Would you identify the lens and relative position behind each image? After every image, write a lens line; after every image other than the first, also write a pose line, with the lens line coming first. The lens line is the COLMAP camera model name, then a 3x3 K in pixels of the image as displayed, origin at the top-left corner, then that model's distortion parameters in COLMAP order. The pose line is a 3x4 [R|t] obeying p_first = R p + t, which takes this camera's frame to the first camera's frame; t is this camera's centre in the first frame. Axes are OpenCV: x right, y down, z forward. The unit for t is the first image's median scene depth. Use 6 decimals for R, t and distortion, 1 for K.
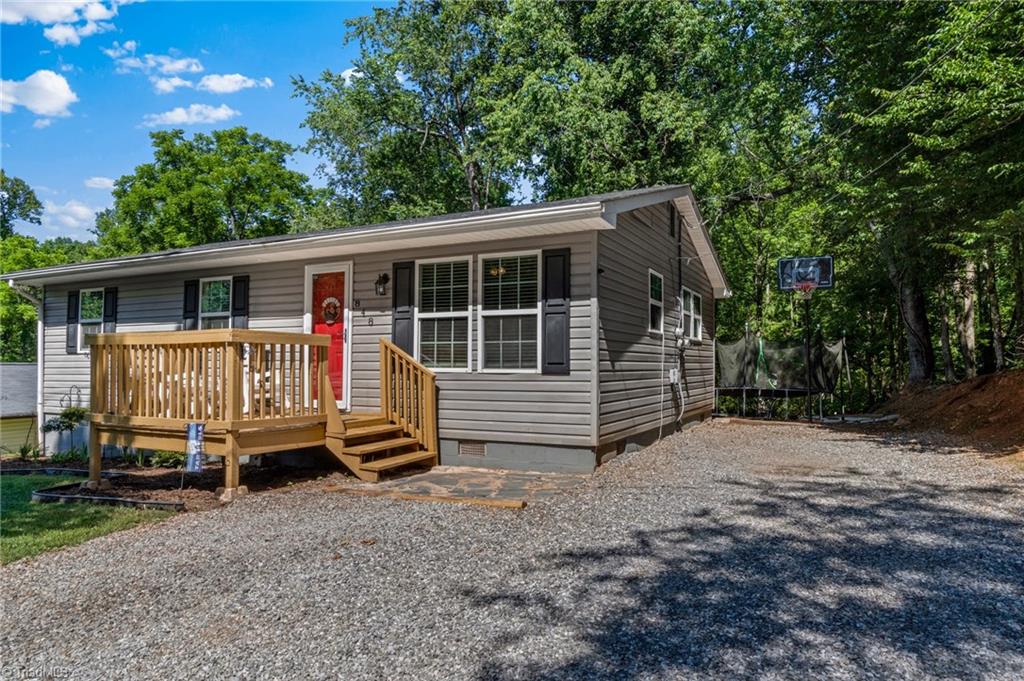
lens RADIAL K [[656.9, 0, 512.0], [0, 656.9, 340.5], [0, 0, 1]] dist [-0.019384, -0.000369]
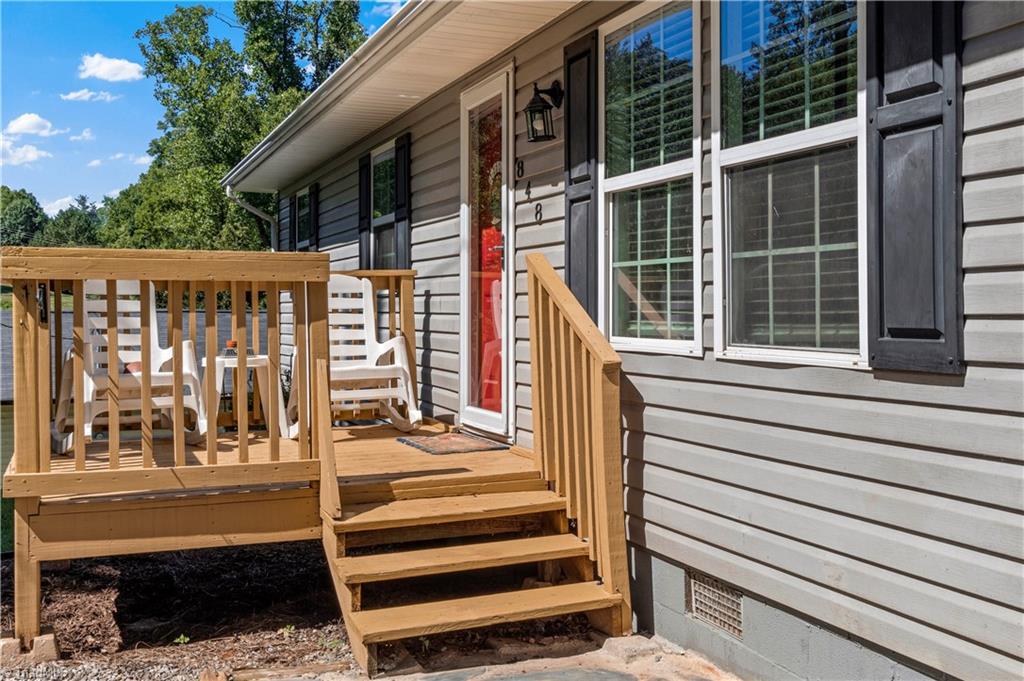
lens RADIAL K [[1071.8, 0, 512.6], [0, 1071.8, 298.7], [0, 0, 1]] dist [-0.000077, 0.002702]
pose [[0.752869, -0.014114, -0.658019, 0.199184], [0.036474, 0.999128, 0.020301, 0.008342], [0.657159, -0.039284, 0.752727, 0.556903]]
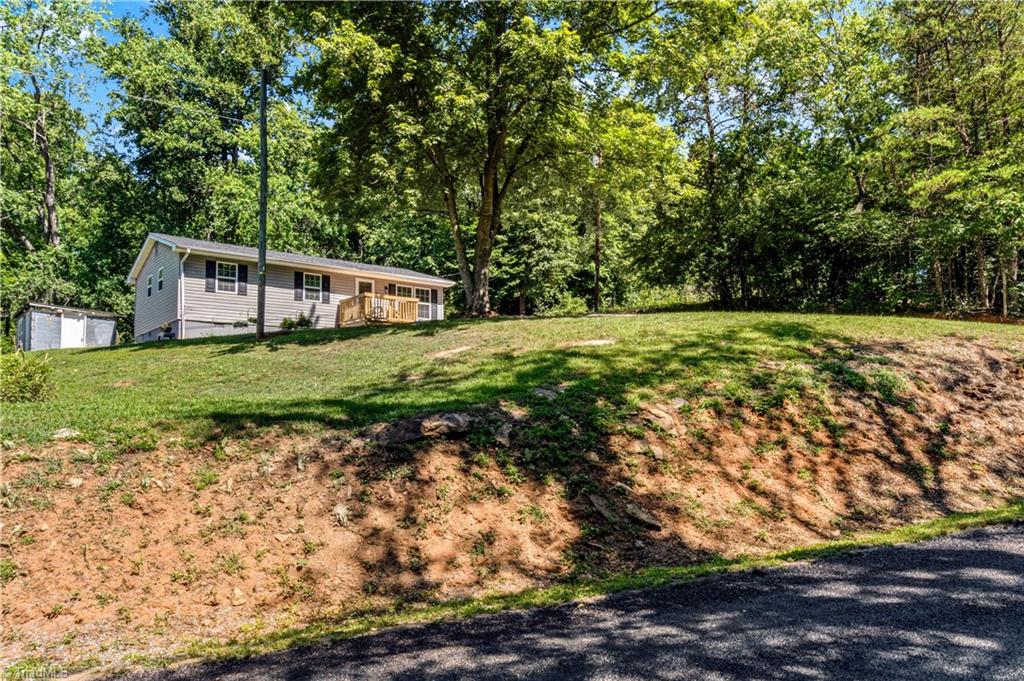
lens RADIAL K [[656.9, 0, 512.0], [0, 656.9, 340.5], [0, 0, 1]] dist [-0.019384, -0.000369]
pose [[0.370706, 0.087621, 0.924608, -3.145237], [-0.023740, 0.996108, -0.084879, 0.455400], [-0.928447, 0.009515, 0.371343, -0.837556]]
